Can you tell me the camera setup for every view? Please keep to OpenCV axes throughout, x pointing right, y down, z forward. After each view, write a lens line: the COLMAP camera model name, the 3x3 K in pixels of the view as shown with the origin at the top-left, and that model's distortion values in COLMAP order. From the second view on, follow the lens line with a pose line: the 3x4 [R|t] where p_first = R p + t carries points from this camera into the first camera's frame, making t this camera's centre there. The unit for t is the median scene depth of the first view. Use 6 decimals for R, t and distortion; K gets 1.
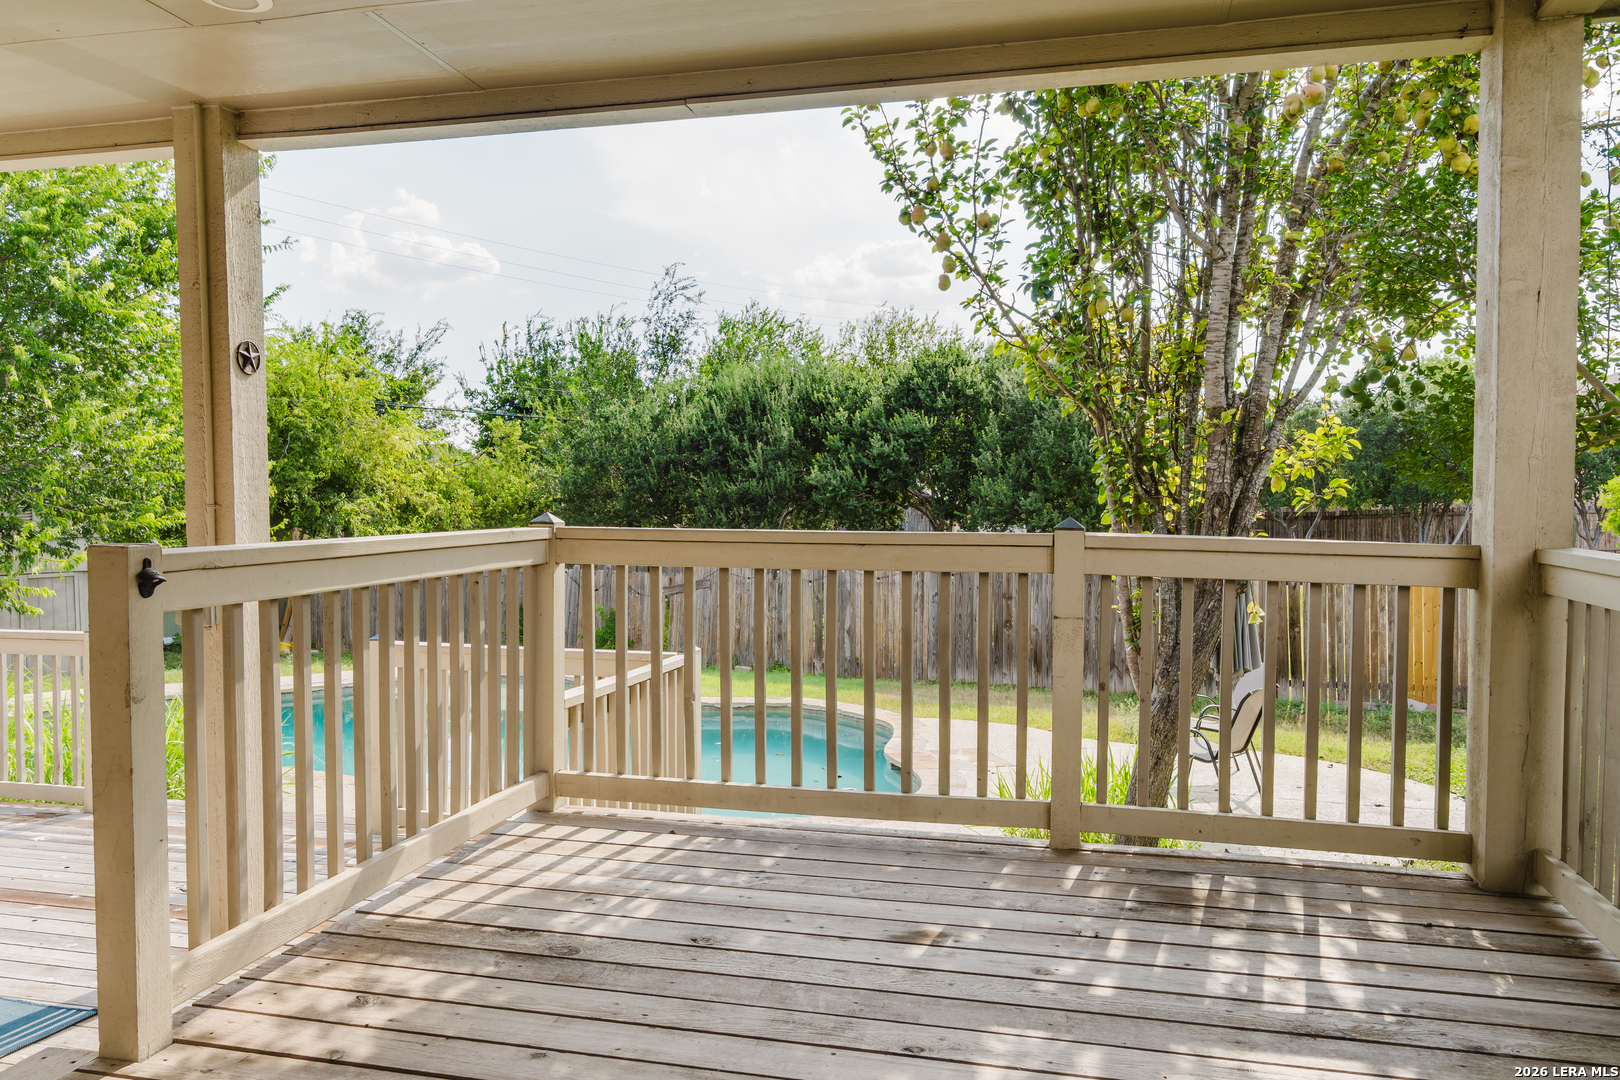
lens RADIAL K [[1203.1, 0, 822.2], [0, 1203.1, 534.9], [0, 0, 1]] dist [-0.011481, 0.001709]
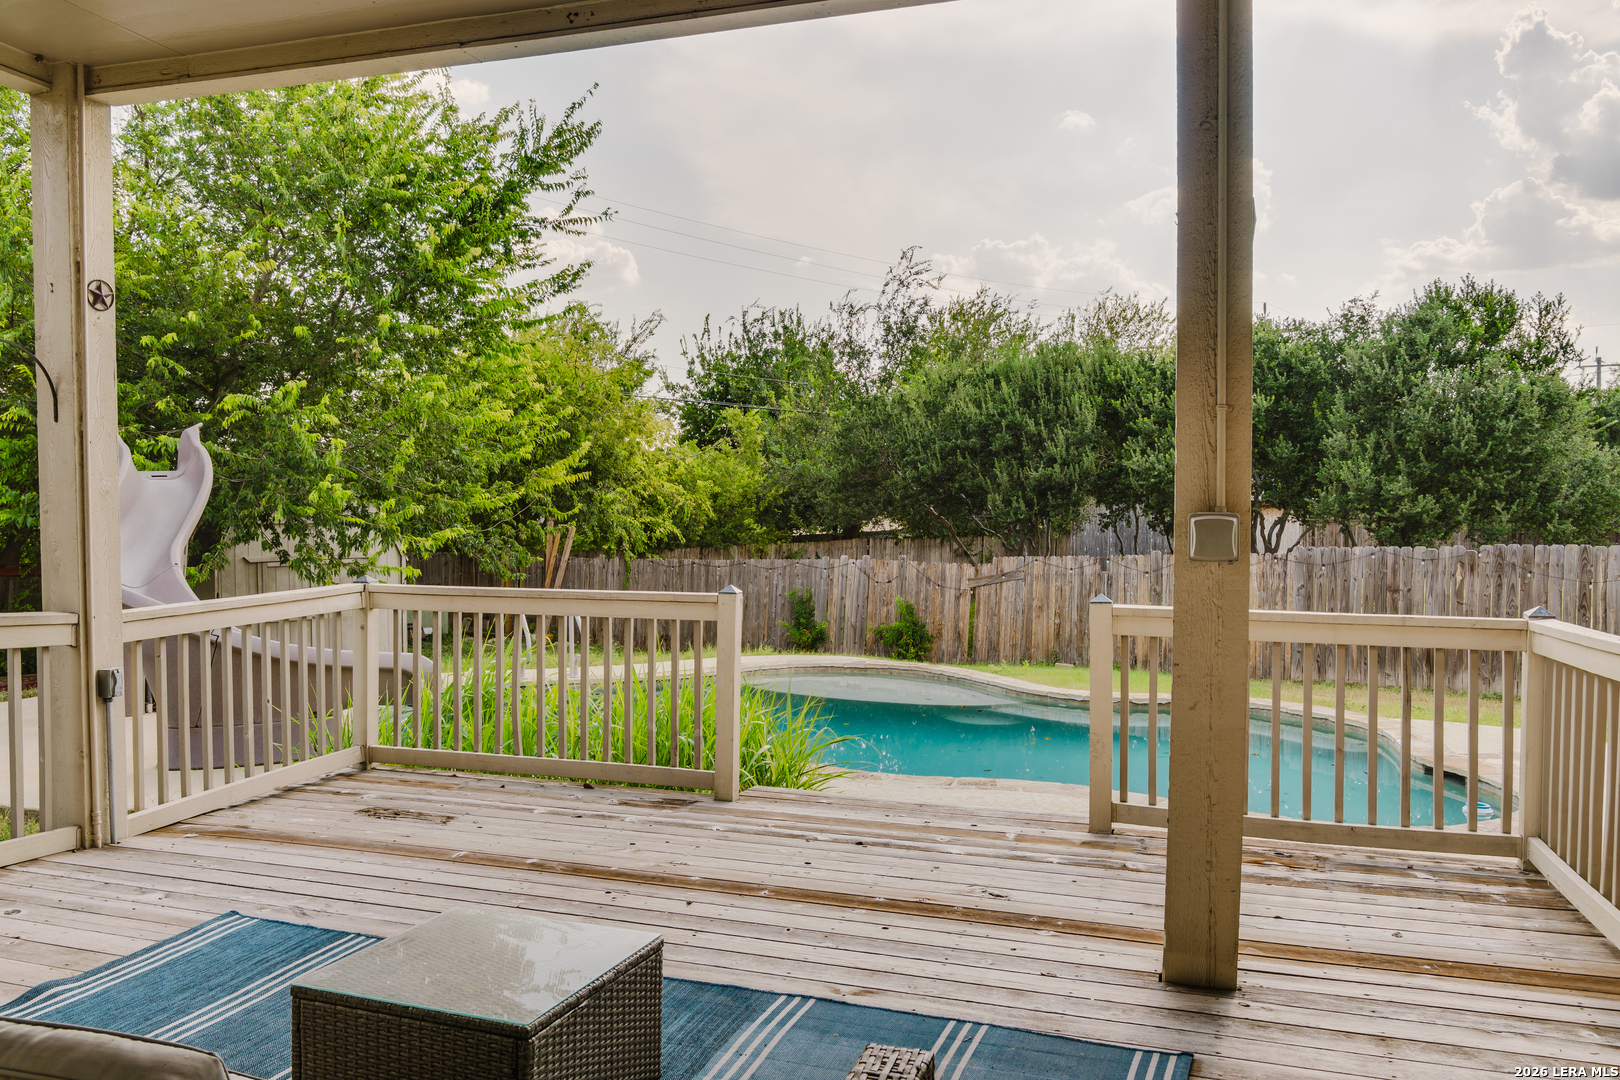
lens RADIAL K [[1203.1, 0, 792.2], [0, 1203.1, 548.5], [0, 0, 1]] dist [-0.011481, 0.001709]
pose [[0.995743, 0.006990, -0.091912, -0.173491], [-0.006645, 0.999970, 0.004067, 0.016166], [0.091938, -0.003439, 0.995759, 0.047531]]
